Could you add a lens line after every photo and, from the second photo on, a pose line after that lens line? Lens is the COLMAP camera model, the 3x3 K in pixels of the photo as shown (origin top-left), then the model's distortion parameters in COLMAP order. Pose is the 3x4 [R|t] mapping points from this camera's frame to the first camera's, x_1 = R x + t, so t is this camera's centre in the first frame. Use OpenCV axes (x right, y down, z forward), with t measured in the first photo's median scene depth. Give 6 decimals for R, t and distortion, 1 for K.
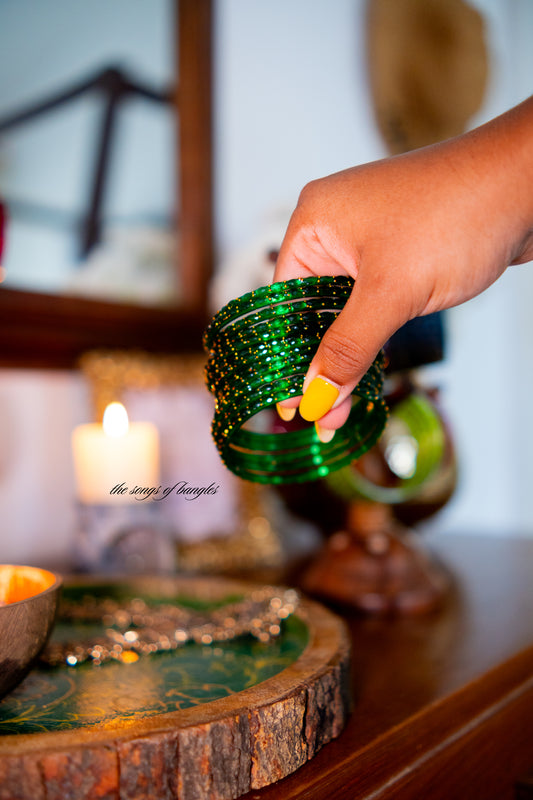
lens RADIAL K [[839.2, 0, 266.5], [0, 839.2, 400.0], [0, 0, 1]] dist [0.019552, 0.020804]
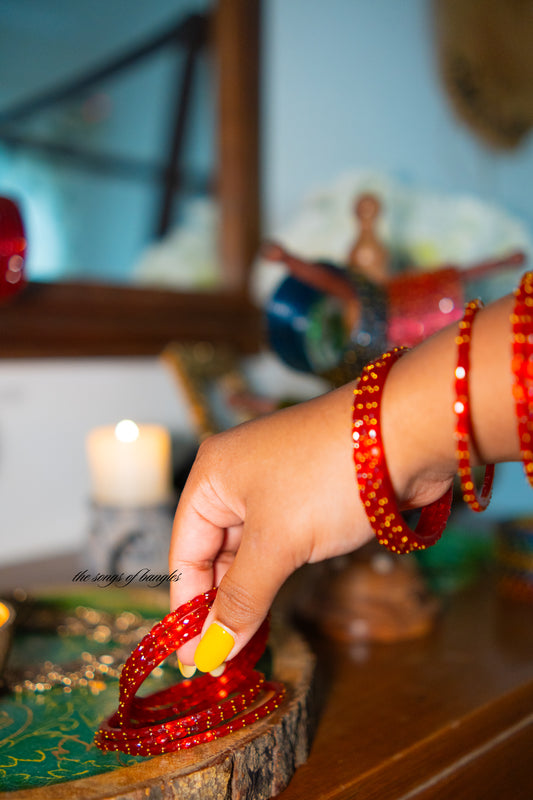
lens RADIAL K [[839.2, 0, 266.5], [0, 839.2, 400.0], [0, 0, 1]] dist [0.019552, 0.020804]
pose [[0.991315, 0.012630, -0.130899, 0.218526], [-0.003064, 0.997326, 0.073023, -0.145010], [0.131471, -0.071988, 0.988703, 0.071991]]
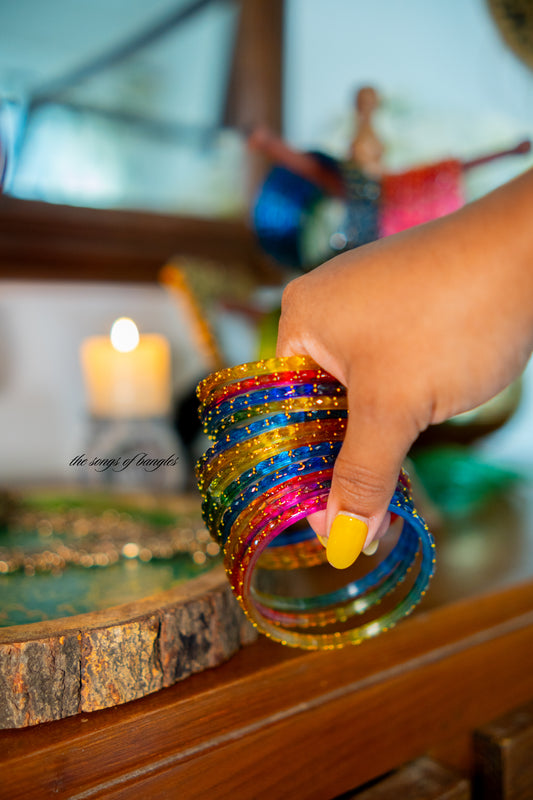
lens RADIAL K [[835.5, 0, 266.5], [0, 835.5, 400.0], [0, 0, 1]] dist [0.017946, 0.009712]
pose [[0.976262, 0.020801, -0.215592, 0.376177], [-0.000597, 0.995632, 0.093360, 0.019114], [0.216592, -0.091016, 0.972010, 0.147127]]
